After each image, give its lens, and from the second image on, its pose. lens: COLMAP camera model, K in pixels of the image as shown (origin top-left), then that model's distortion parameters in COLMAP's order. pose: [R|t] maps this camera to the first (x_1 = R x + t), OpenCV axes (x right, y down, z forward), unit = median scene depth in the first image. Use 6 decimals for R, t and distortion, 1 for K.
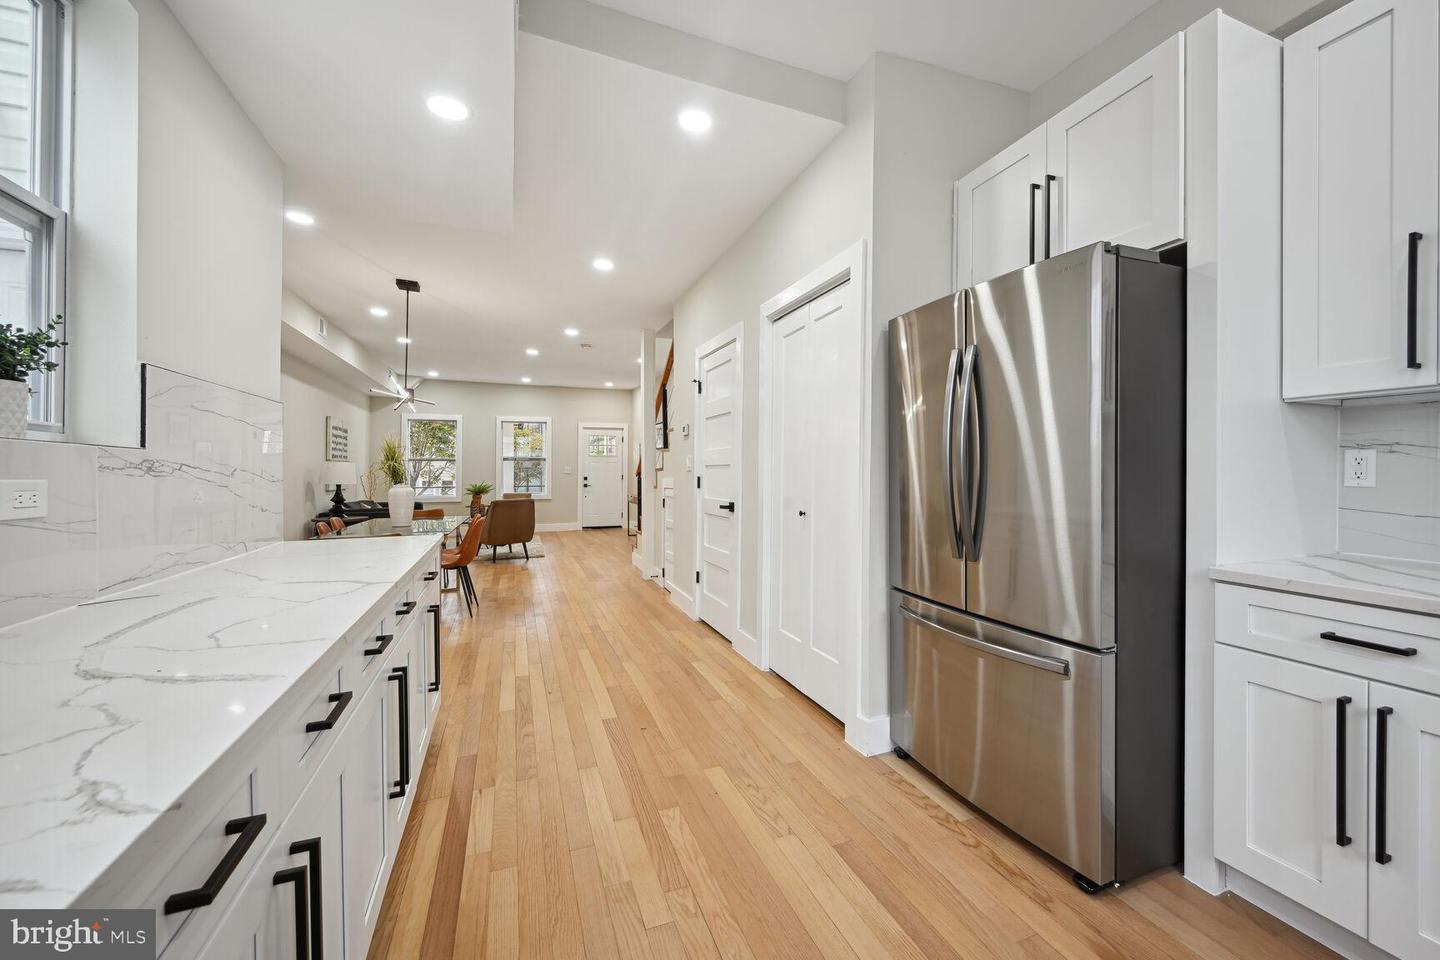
lens RADIAL K [[582.8, 0, 727.7], [0, 582.8, 467.0], [0, 0, 1]] dist [0.000185, 0.000164]
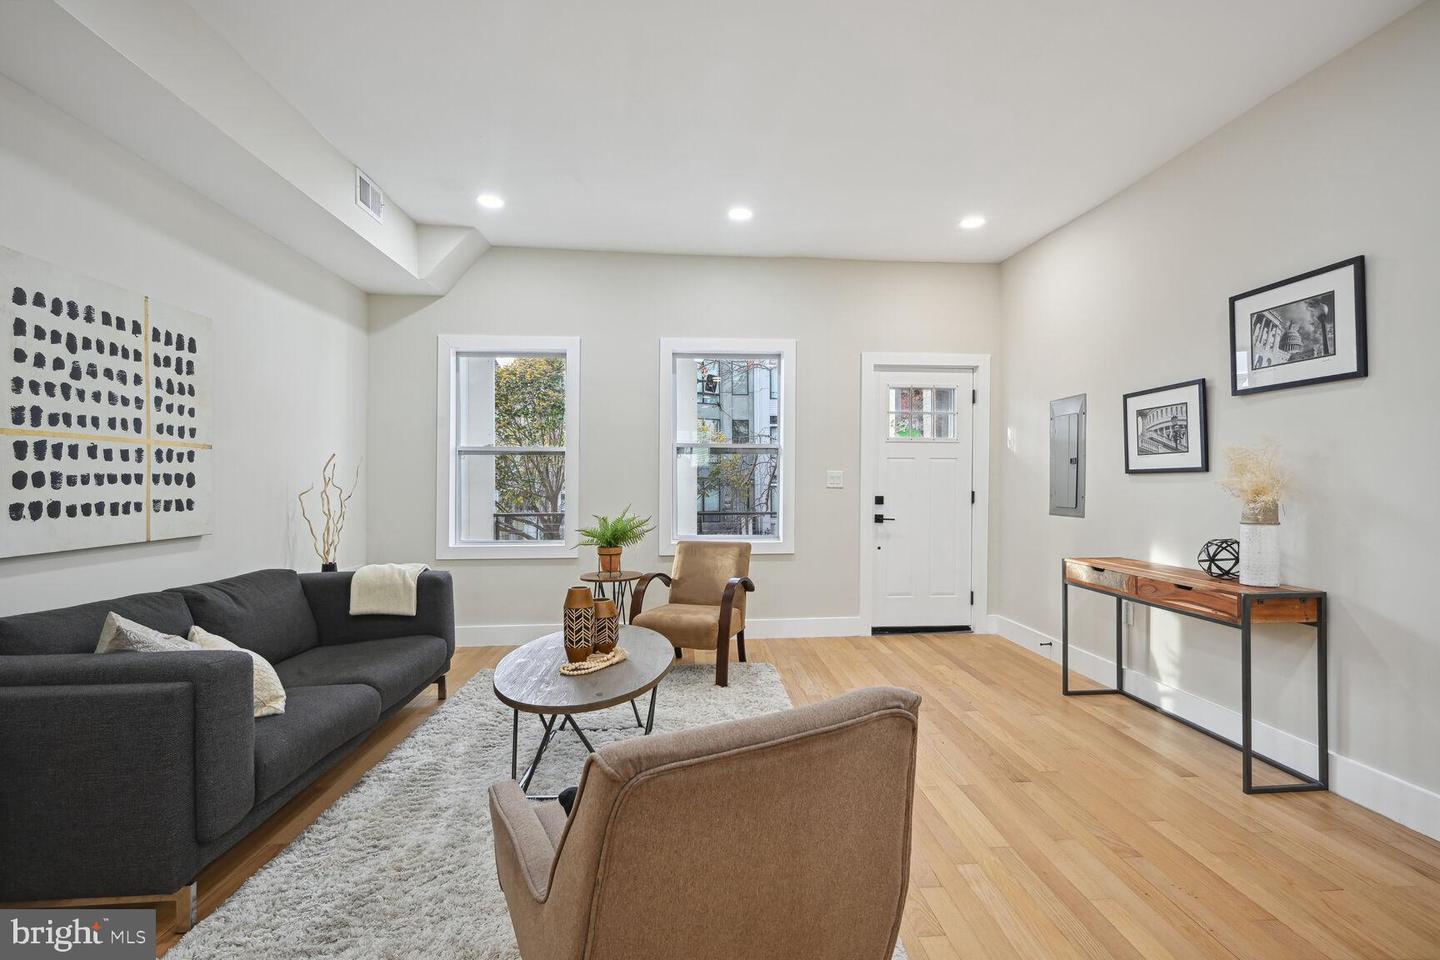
lens RADIAL K [[645.3, 0, 722.8], [0, 645.3, 485.9], [0, 0, 1]] dist [-0.000580, 0.000044]
pose [[0.957823, 0.004244, -0.287329, -0.355727], [-0.000410, 0.999910, 0.013404, 0.007818], [0.287360, -0.012721, 0.957738, 0.913635]]
